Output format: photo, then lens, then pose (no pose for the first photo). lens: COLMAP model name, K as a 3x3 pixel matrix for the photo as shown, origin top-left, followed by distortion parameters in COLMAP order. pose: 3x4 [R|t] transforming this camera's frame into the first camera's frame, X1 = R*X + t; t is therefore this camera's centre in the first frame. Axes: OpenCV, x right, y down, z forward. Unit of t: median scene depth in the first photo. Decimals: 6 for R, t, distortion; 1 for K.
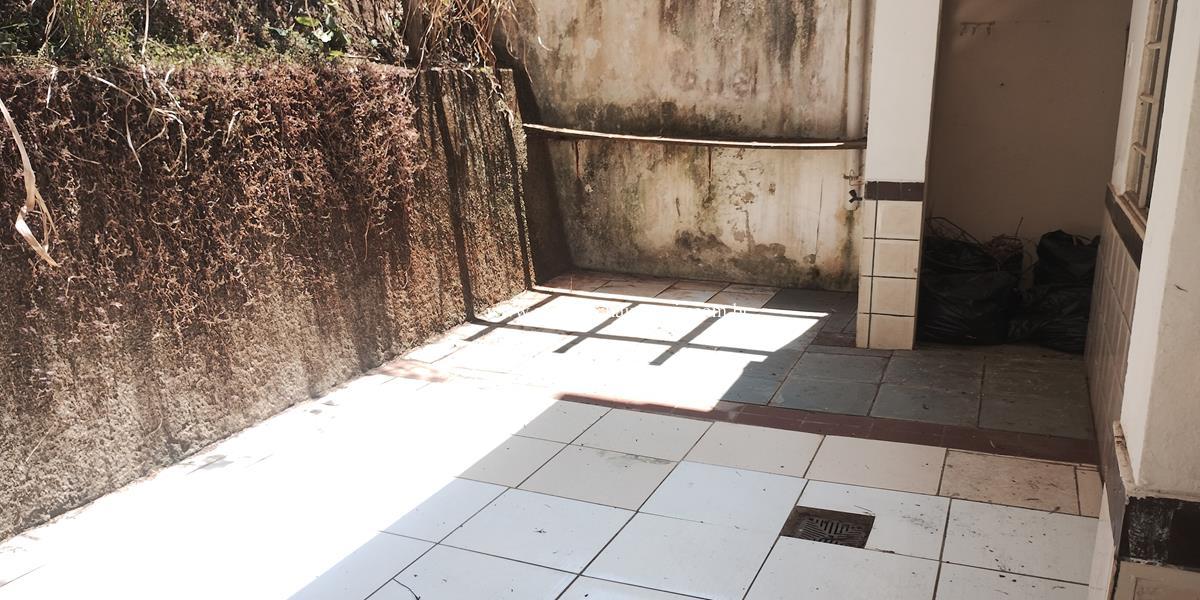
lens RADIAL K [[977.8, 0, 600.0], [0, 977.8, 300.0], [0, 0, 1]] dist [0.045340, -0.000952]
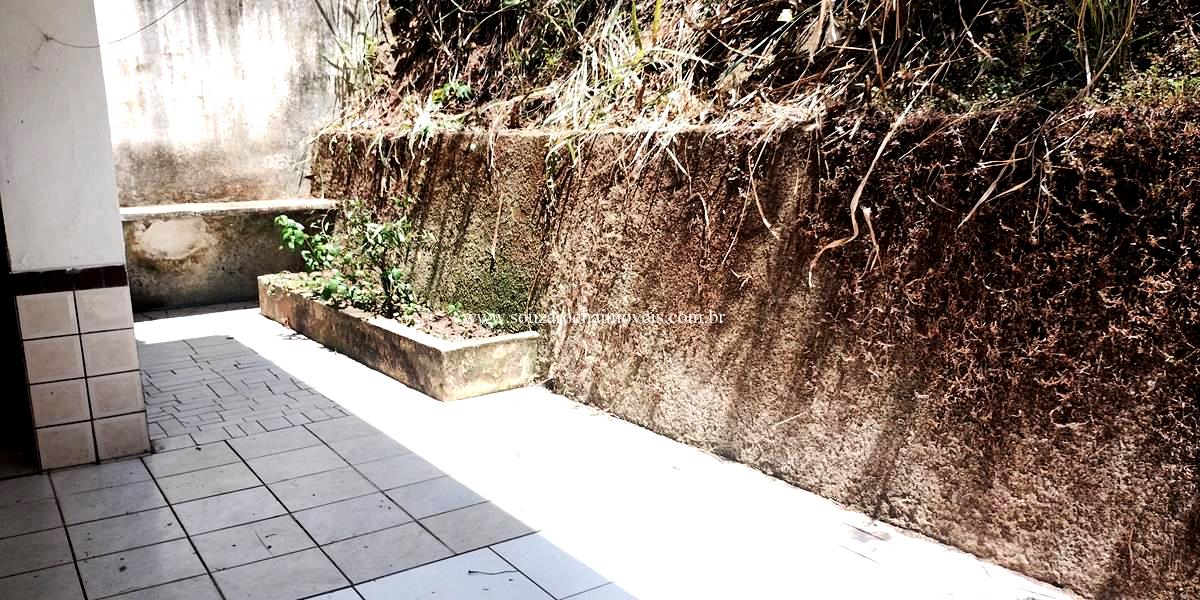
lens RADIAL K [[977.8, 0, 600.0], [0, 977.8, 300.0], [0, 0, 1]] dist [0.045340, -0.000952]
pose [[-0.546126, 0.153214, -0.823573, 0.475775], [-0.171307, 0.941930, 0.288830, -0.266690], [0.820000, 0.298821, -0.488165, 1.165493]]
